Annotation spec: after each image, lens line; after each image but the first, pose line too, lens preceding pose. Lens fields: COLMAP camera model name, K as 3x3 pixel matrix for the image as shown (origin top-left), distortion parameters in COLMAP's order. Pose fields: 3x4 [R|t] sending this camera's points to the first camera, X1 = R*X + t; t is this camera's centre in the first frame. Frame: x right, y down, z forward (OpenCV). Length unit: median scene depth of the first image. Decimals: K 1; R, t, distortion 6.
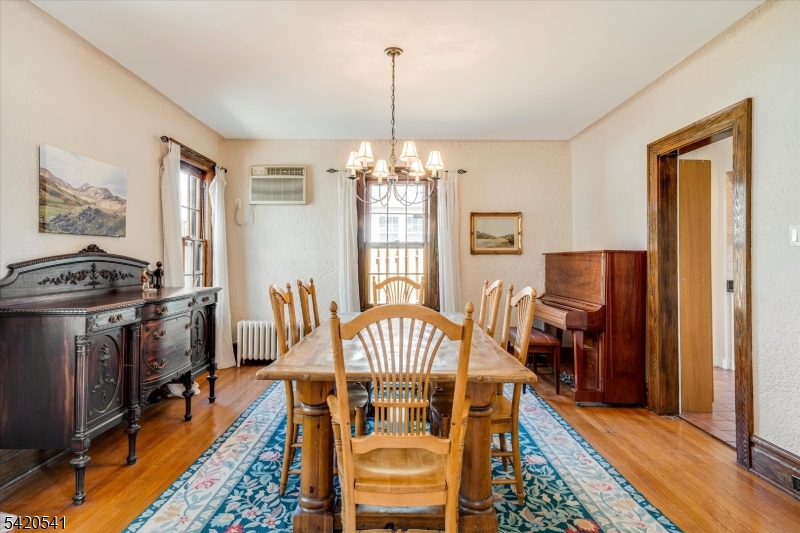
lens RADIAL K [[429.0, 0, 405.2], [0, 429.0, 259.6], [0, 0, 1]] dist [0.017688, 0.000263]
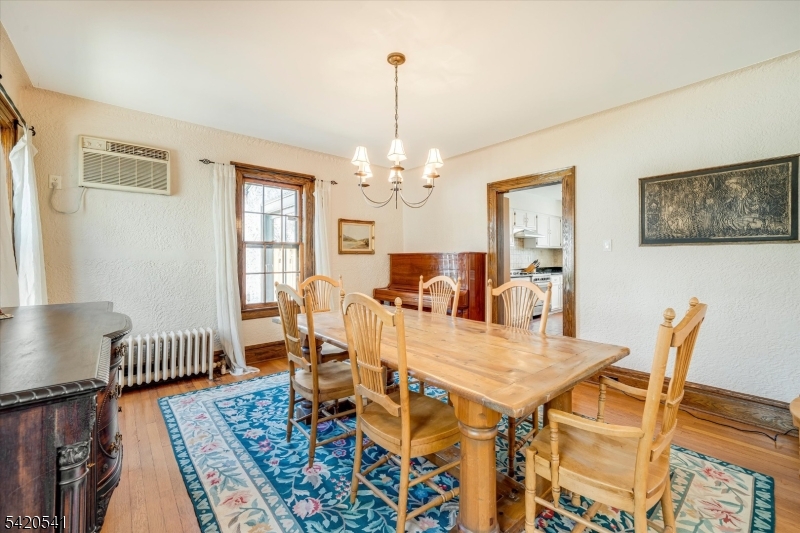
lens RADIAL K [[318.9, 0, 387.6], [0, 318.9, 260.5], [0, 0, 1]] dist [-0.010831, 0.001728]
pose [[0.776983, -0.008388, 0.629465, -0.308432], [0.002393, 0.999943, 0.010371, -0.003889], [-0.629517, -0.006552, 0.776959, 0.248326]]
